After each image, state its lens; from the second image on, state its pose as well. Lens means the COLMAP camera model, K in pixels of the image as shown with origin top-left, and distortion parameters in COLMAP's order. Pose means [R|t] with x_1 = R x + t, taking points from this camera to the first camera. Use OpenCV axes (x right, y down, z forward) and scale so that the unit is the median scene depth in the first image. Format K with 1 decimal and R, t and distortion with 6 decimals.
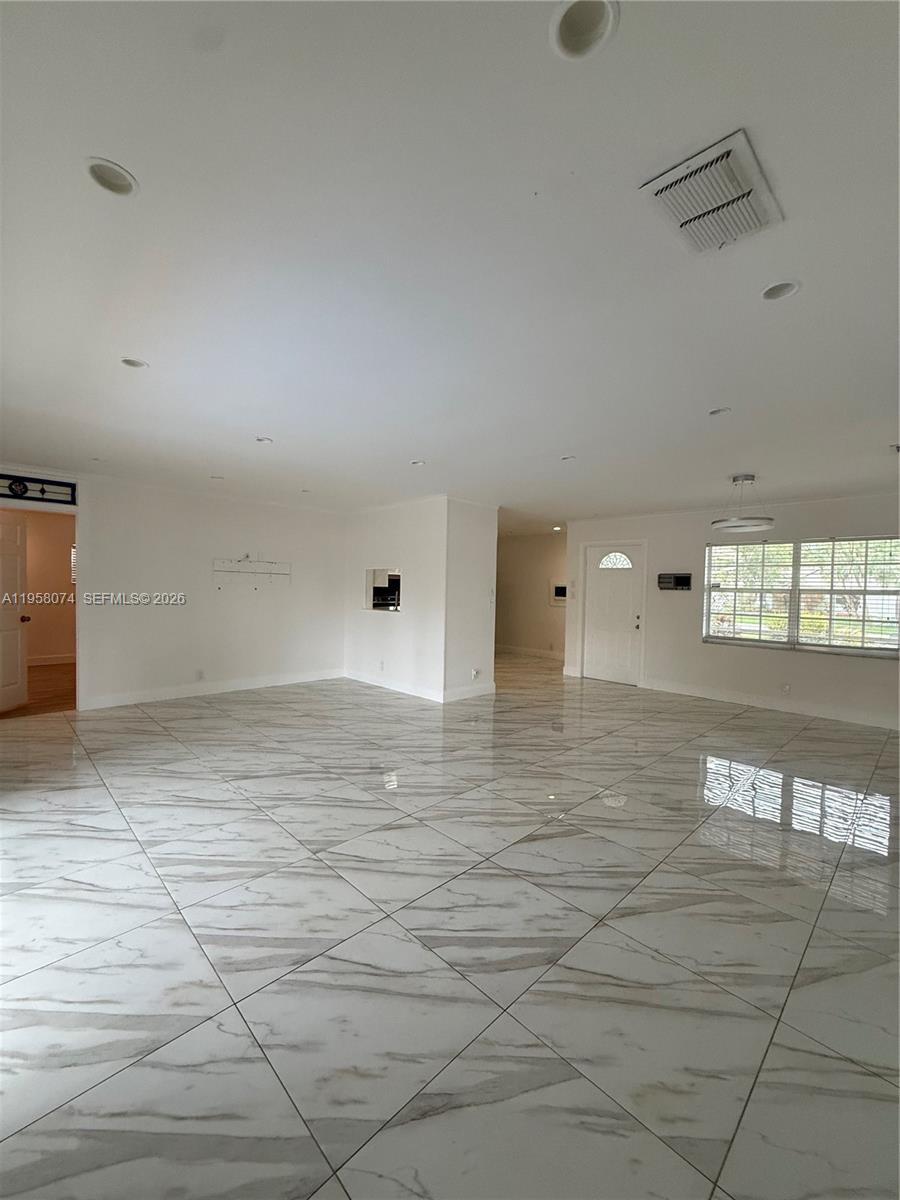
lens RADIAL K [[480.9, 0, 442.4], [0, 480.9, 605.3], [0, 0, 1]] dist [-0.001112, 0.000350]
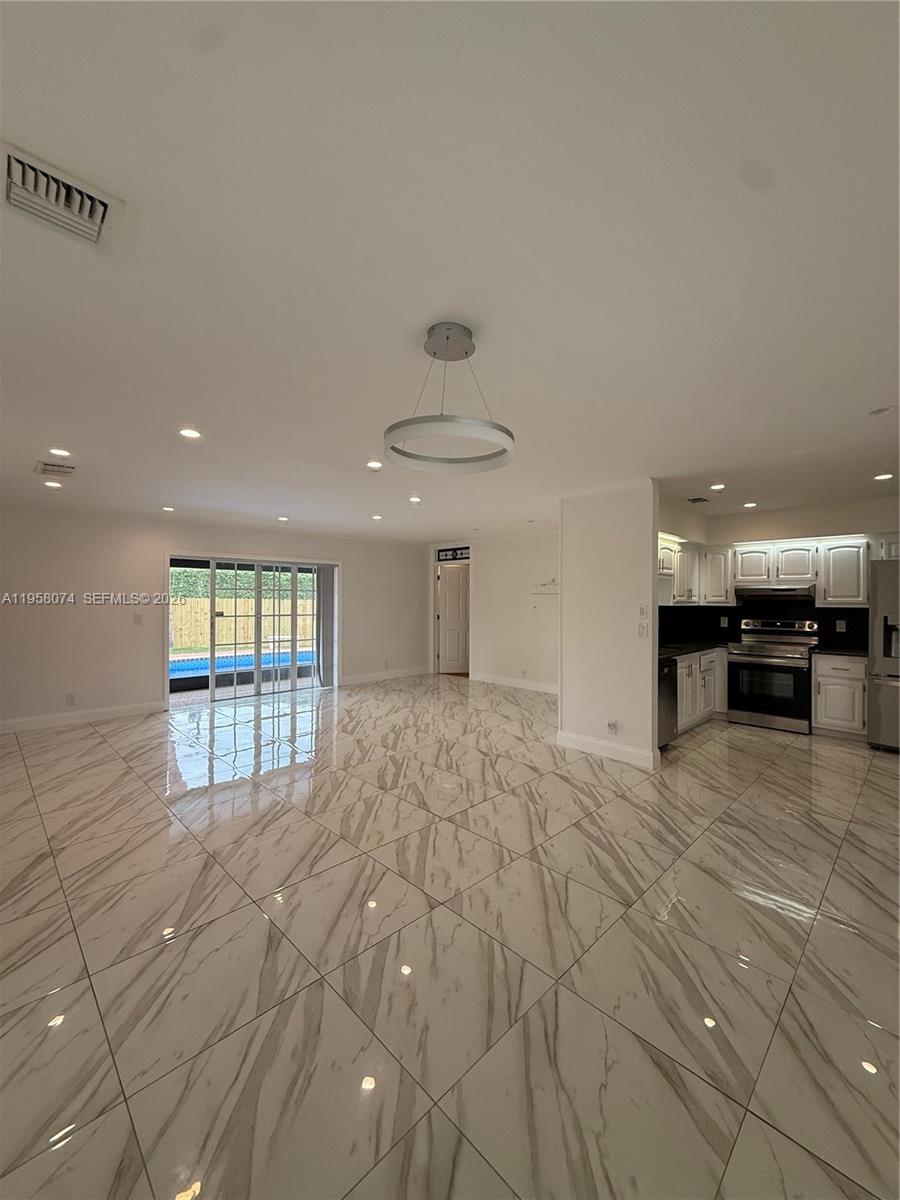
lens RADIAL K [[480.9, 0, 442.4], [0, 480.9, 605.3], [0, 0, 1]] dist [-0.001112, 0.000350]
pose [[0.002887, -0.015416, -0.999877, 1.041308], [-0.049153, 0.998670, -0.015539, -0.014857], [0.998787, 0.049191, 0.002125, 1.012155]]
